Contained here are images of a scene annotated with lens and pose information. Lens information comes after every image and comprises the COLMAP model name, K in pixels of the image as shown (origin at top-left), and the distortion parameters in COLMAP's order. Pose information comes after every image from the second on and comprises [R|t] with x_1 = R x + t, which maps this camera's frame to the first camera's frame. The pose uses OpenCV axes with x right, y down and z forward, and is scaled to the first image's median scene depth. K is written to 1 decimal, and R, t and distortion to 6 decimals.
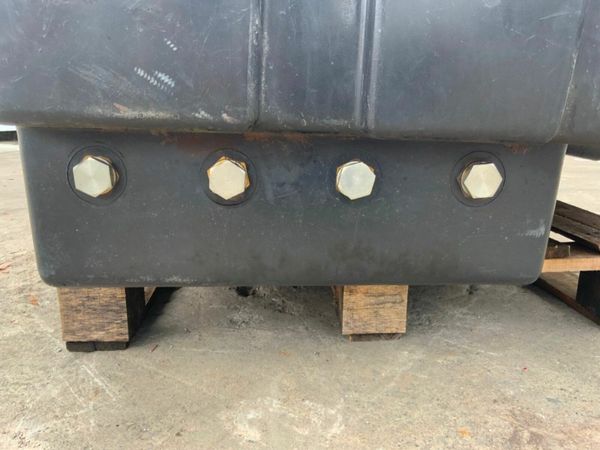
lens RADIAL K [[499.2, 0, 291.7], [0, 499.2, 241.5], [0, 0, 1]] dist [0.022503, -0.056824]
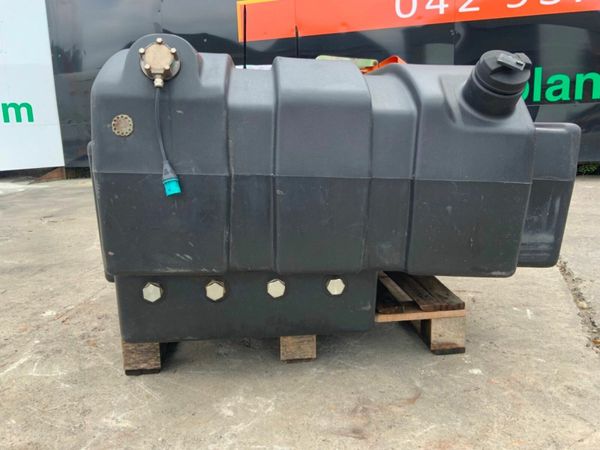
lens RADIAL K [[499.2, 0, 300.0], [0, 499.2, 225.3], [0, 0, 1]] dist [0.022503, -0.056824]
pose [[0.998560, -0.023385, 0.048290, 0.111103], [0.026052, 0.998127, -0.055352, -0.226338], [-0.046905, 0.056530, 0.997298, -0.947370]]
